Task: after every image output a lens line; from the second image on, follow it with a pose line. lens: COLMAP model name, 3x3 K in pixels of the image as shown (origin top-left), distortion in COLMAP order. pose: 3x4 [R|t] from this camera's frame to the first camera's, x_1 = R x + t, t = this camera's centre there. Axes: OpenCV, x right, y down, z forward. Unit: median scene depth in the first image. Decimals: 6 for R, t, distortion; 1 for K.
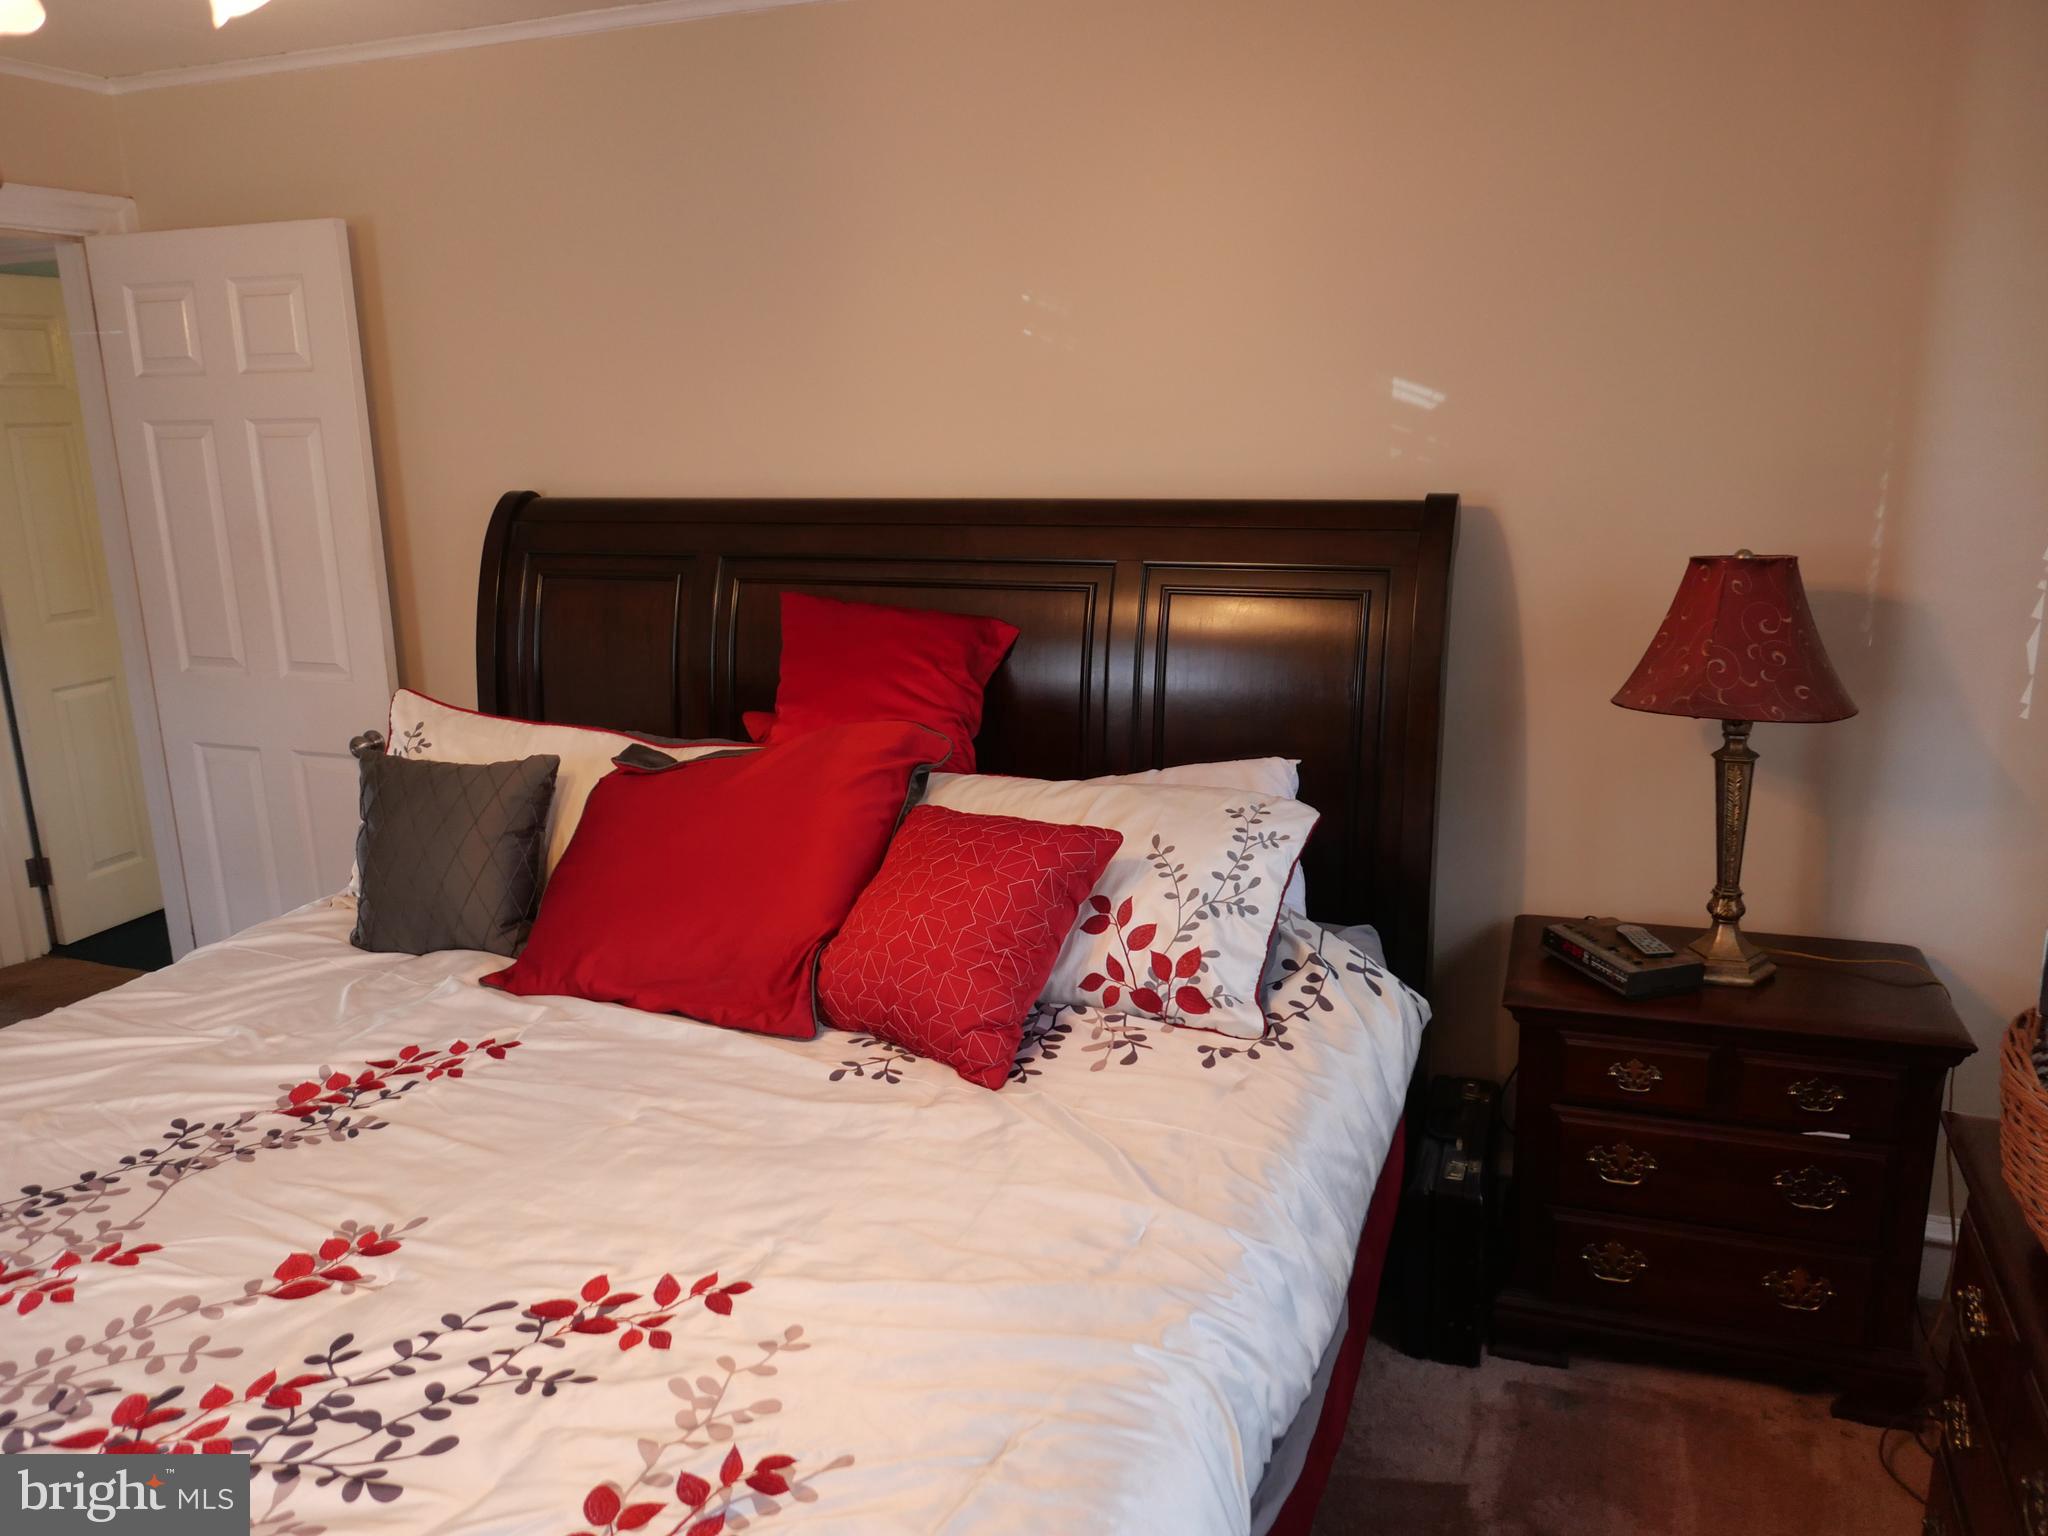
lens RADIAL K [[1460.4, 0, 1025.3], [0, 1460.4, 774.7], [0, 0, 1]] dist [-0.023618, 0.018291]
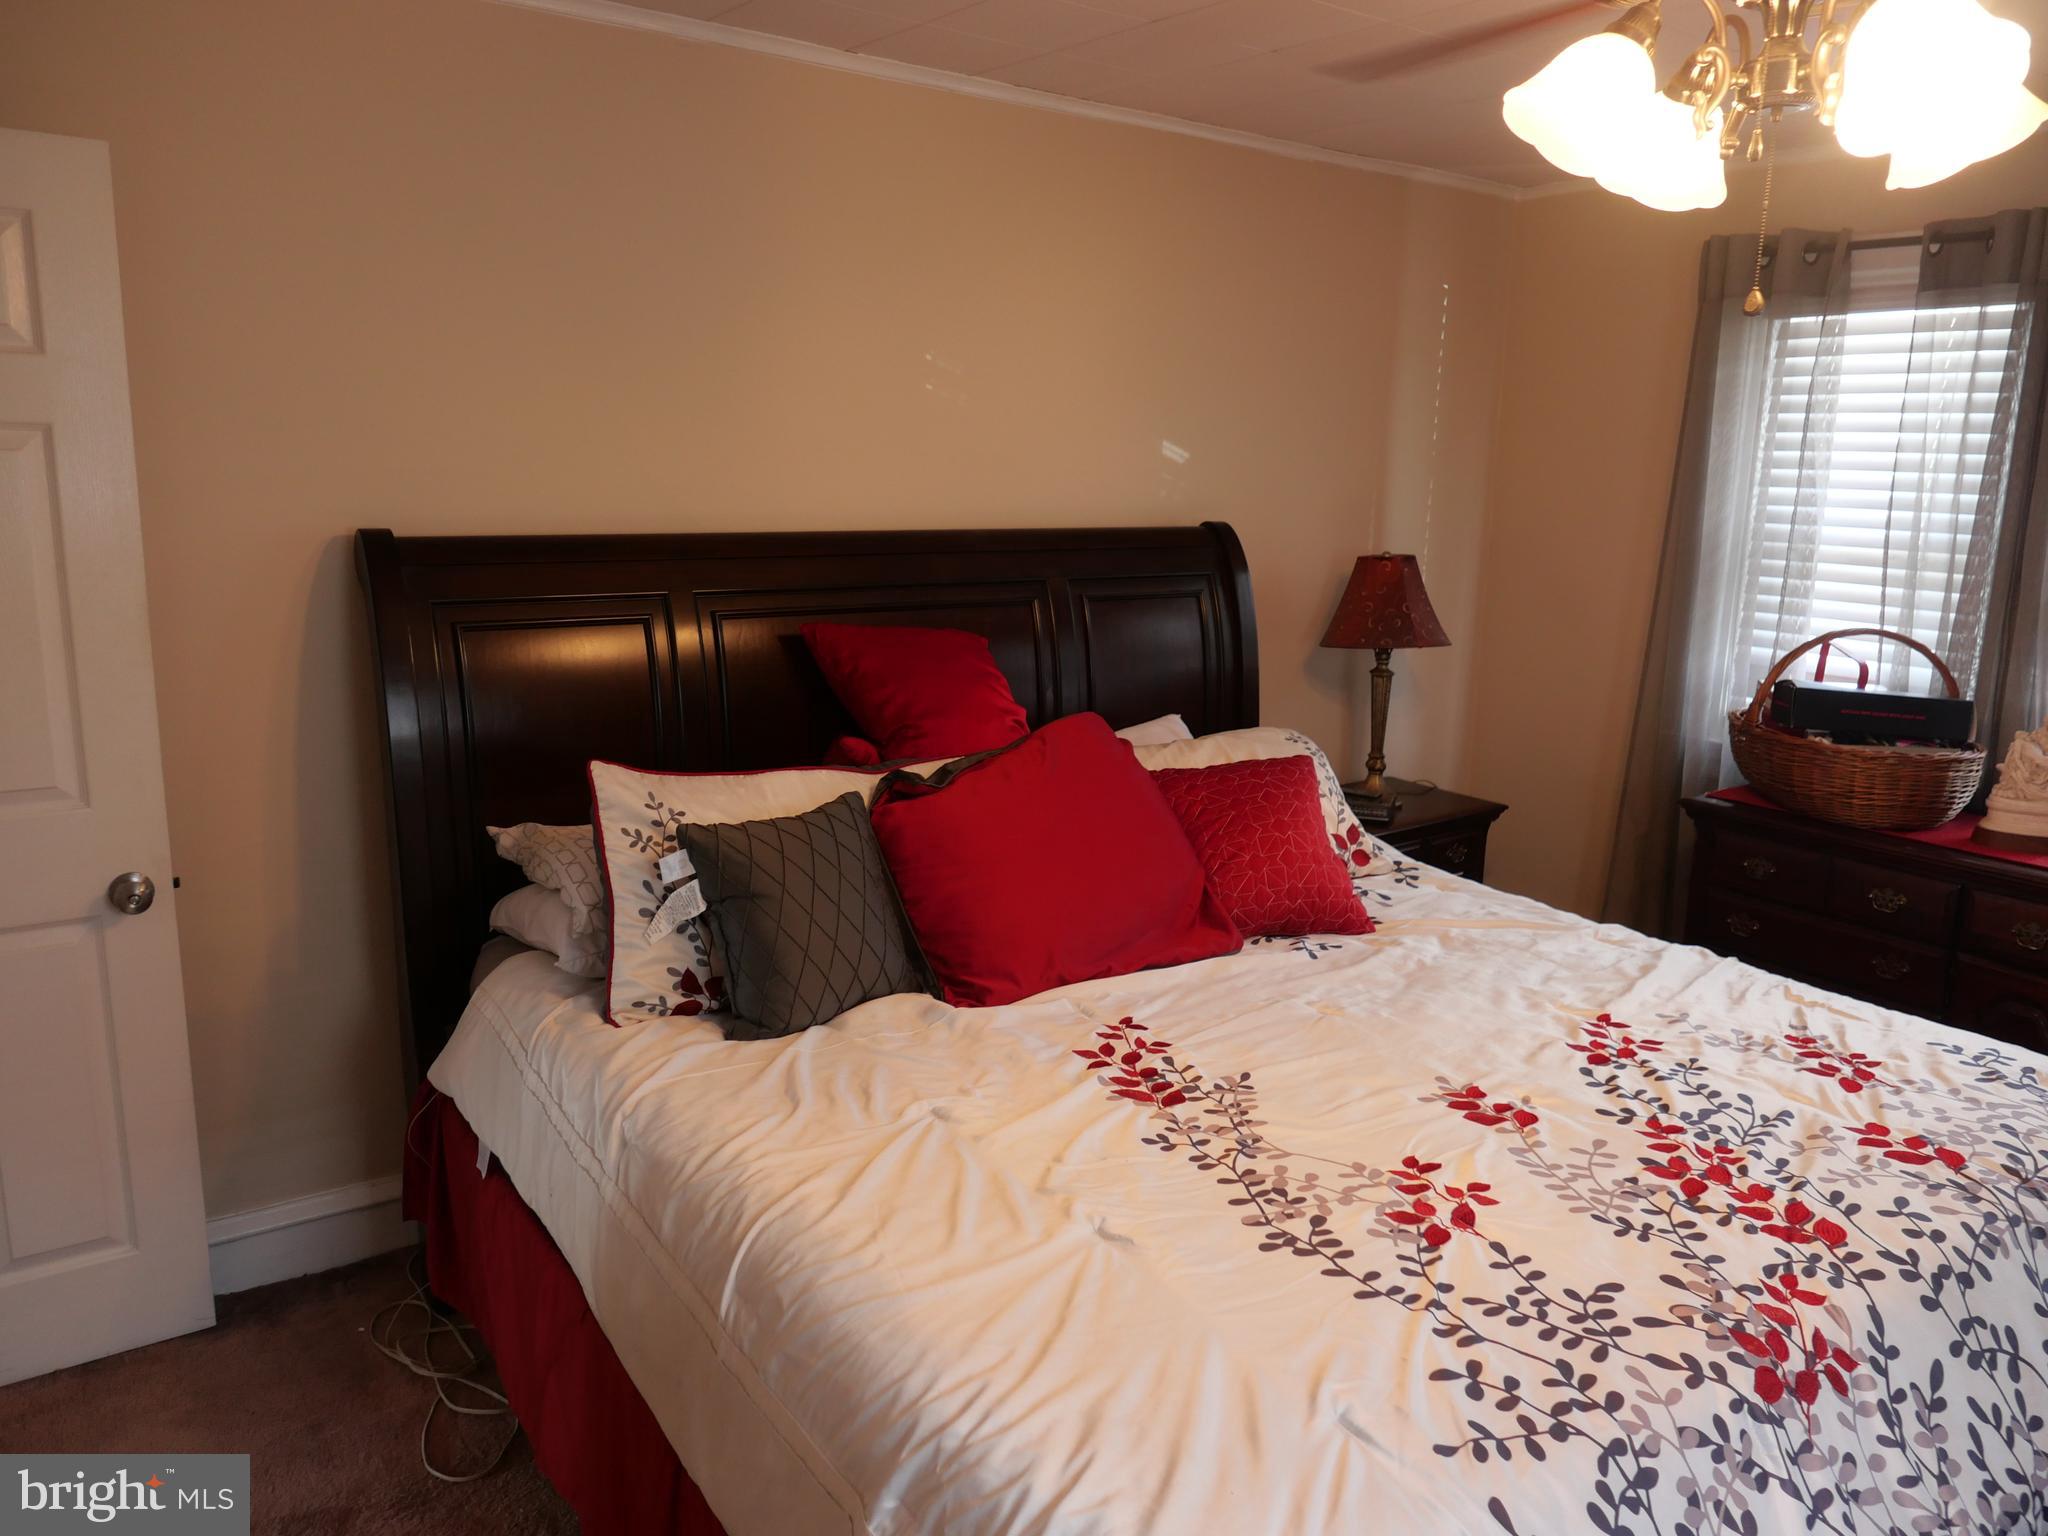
lens RADIAL K [[1460.4, 0, 1038.2], [0, 1460.4, 757.3], [0, 0, 1]] dist [-0.023618, 0.018291]
pose [[0.552090, -0.139695, 0.821999, -1.489066], [0.167026, 0.984411, 0.055114, -0.097863], [-0.816884, 0.106867, 0.566816, 0.474944]]
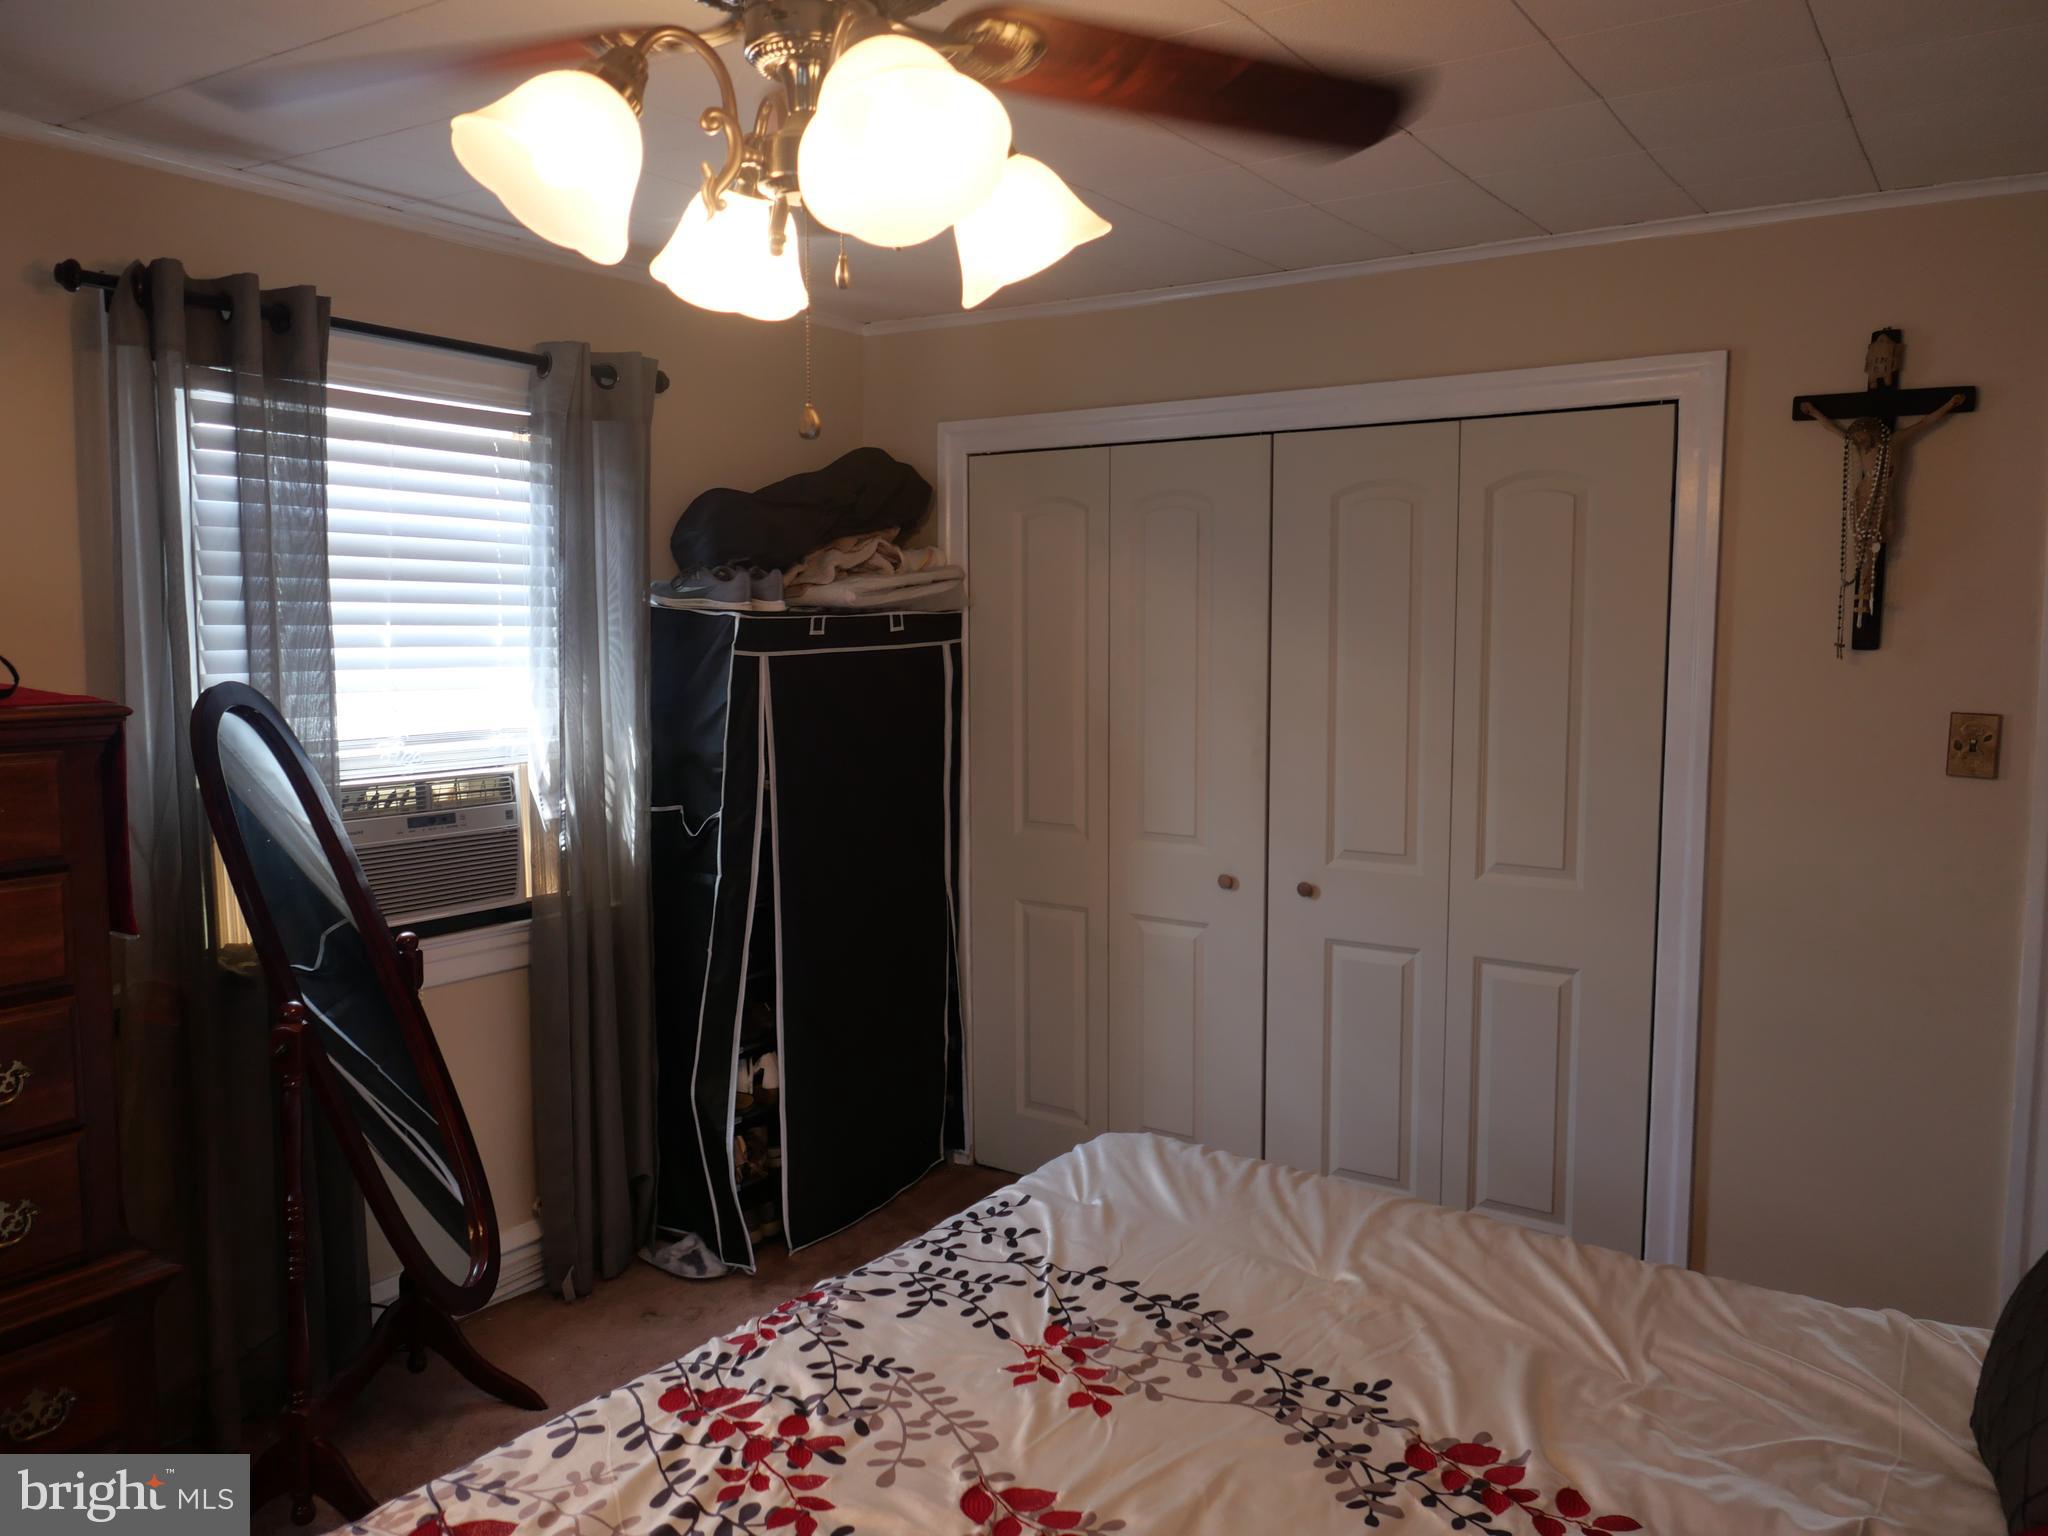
lens RADIAL K [[1460.4, 0, 1025.9], [0, 1460.4, 761.9], [0, 0, 1]] dist [-0.023618, 0.018291]
pose [[-0.235407, 0.112761, -0.965333, 0.308987], [-0.228274, 0.959046, 0.167693, -0.240723], [0.944709, 0.259837, -0.200026, 0.907728]]
